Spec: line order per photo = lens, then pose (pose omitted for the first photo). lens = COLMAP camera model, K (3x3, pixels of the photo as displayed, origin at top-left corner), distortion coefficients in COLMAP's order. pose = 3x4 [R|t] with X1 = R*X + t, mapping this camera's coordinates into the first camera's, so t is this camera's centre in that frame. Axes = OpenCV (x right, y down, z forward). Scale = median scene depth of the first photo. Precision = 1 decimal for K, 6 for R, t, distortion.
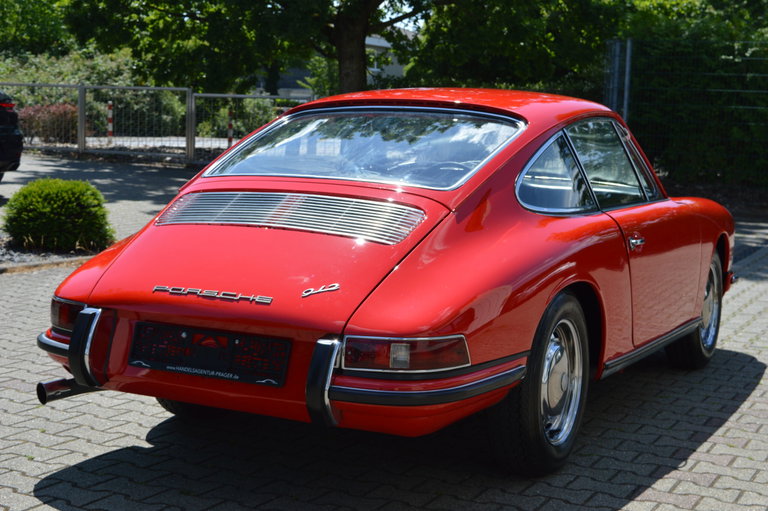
lens RADIAL K [[1384.2, 0, 384.0], [0, 1384.2, 255.5], [0, 0, 1]] dist [-0.055432, 1.055657]
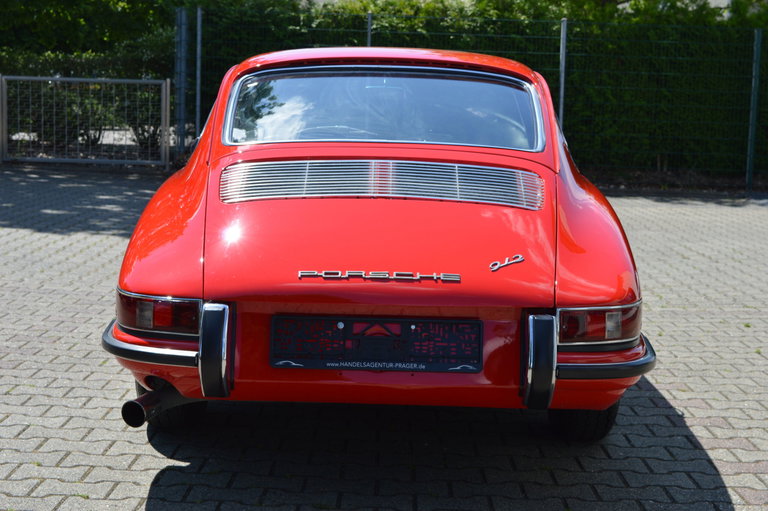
lens RADIAL K [[1384.2, 0, 384.0], [0, 1384.2, 255.5], [0, 0, 1]] dist [-0.055432, 1.055657]
pose [[0.888222, -0.061420, 0.455290, -0.474630], [0.053537, 0.998109, 0.030202, -0.010248], [-0.456284, -0.002451, 0.889831, 0.198376]]
